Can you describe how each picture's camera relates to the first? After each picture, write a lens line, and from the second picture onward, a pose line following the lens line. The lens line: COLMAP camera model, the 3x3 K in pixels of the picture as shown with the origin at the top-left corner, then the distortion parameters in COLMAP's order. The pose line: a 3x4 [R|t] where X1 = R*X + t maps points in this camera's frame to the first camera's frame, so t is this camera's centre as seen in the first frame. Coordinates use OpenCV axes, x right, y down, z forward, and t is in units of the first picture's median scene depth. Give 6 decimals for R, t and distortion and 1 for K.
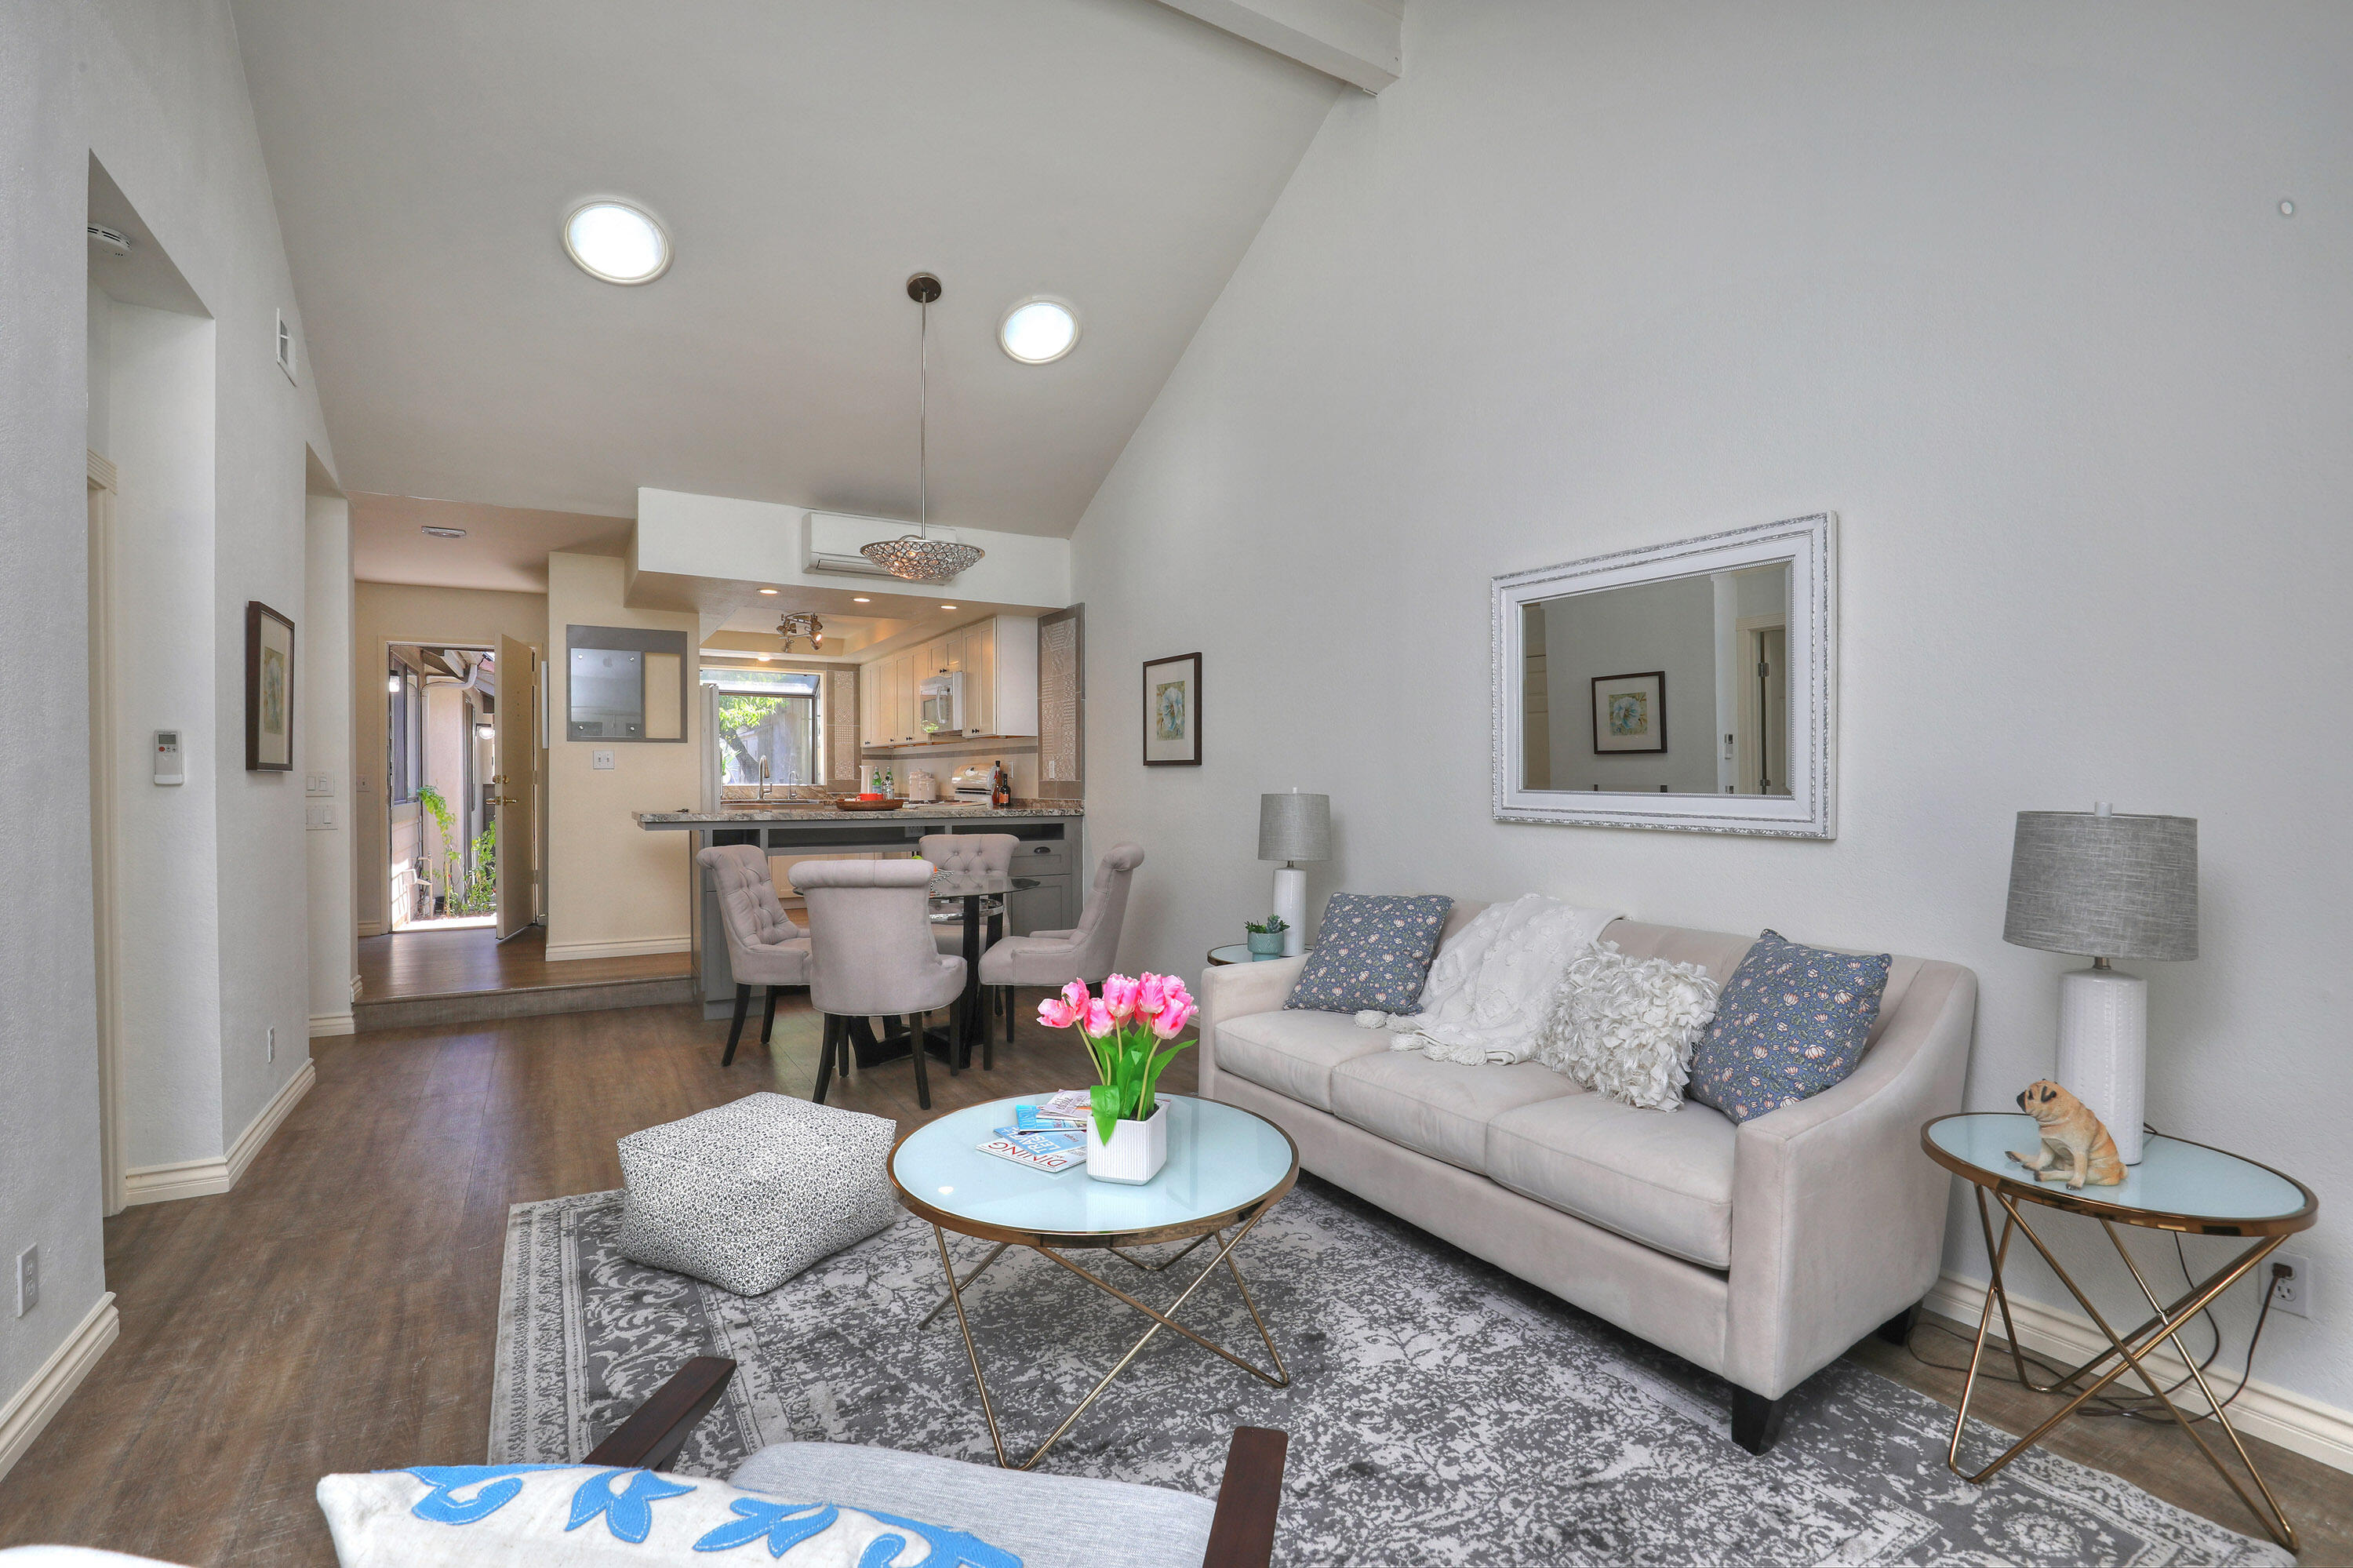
lens RADIAL K [[1097.1, 0, 1169.8], [0, 1097.1, 781.1], [0, 0, 1]] dist [-0.034772, 0.000288]
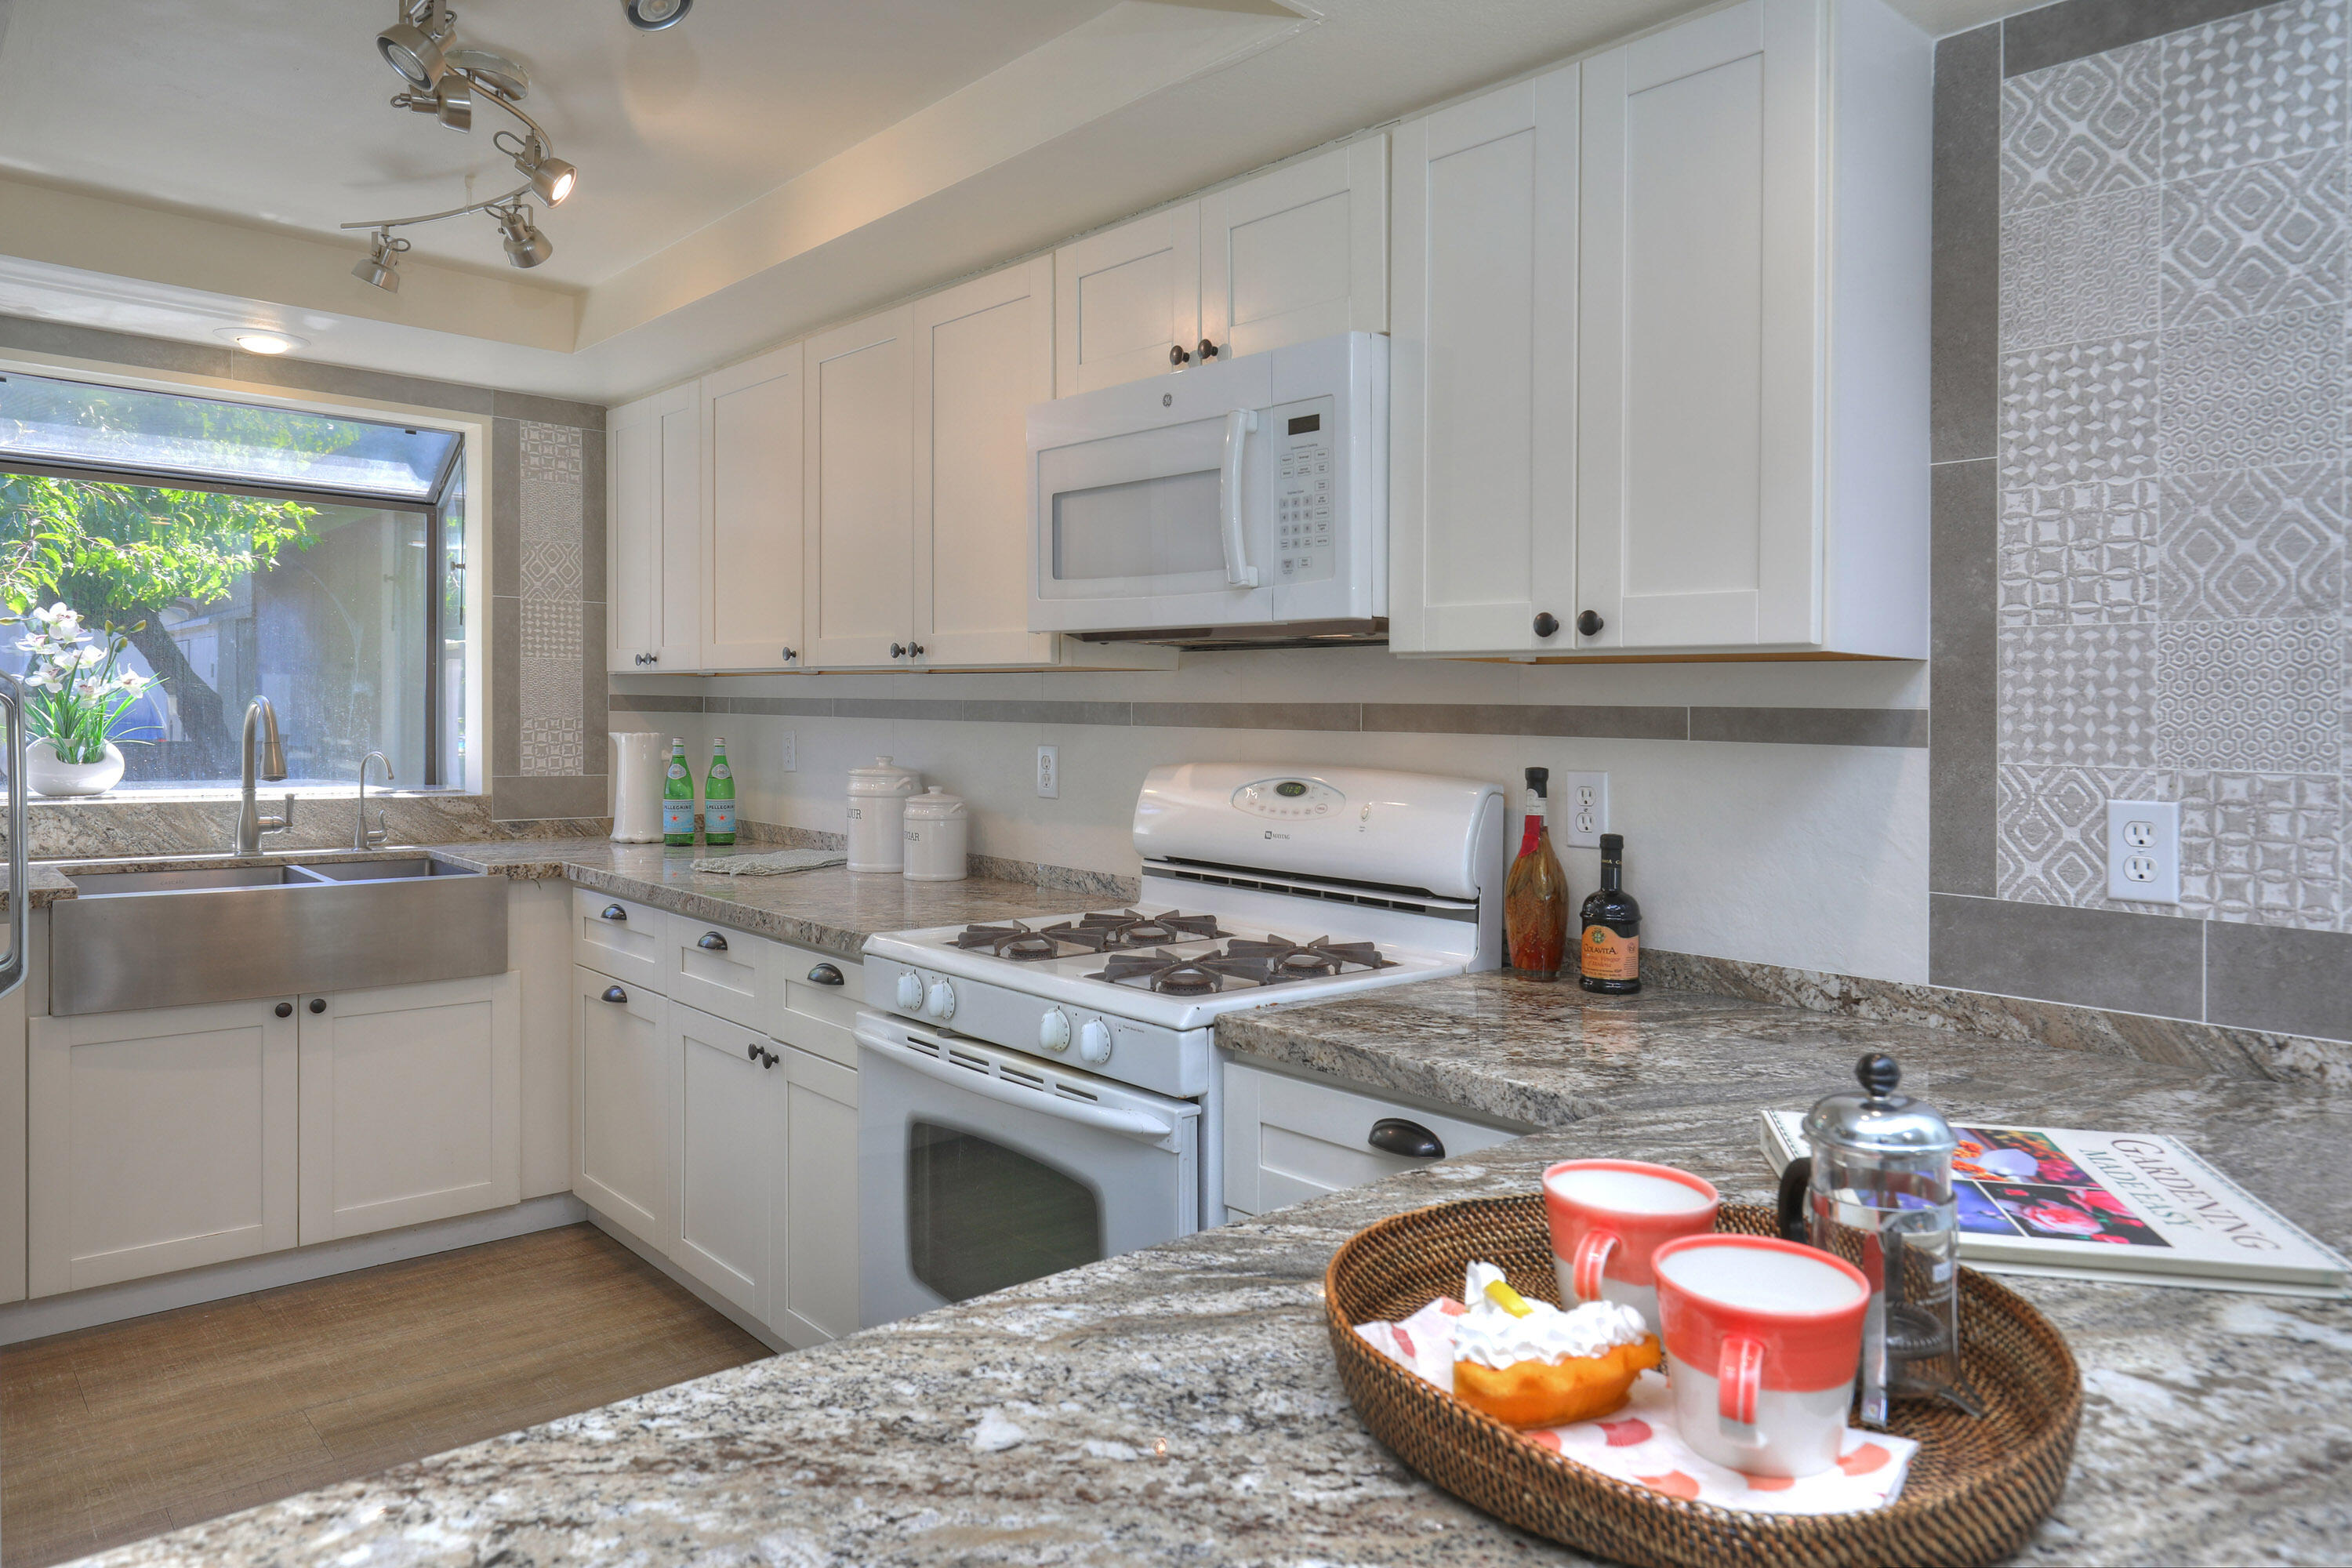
lens RADIAL K [[1515.7, 0, 1173.4], [0, 1515.7, 771.3], [0, 0, 1]] dist [0.026894, -0.040923]
pose [[0.975988, 0.012499, 0.217466, -0.396713], [-0.019690, 0.999328, 0.030931, -0.034740], [-0.216933, -0.034470, 0.975578, 0.978640]]
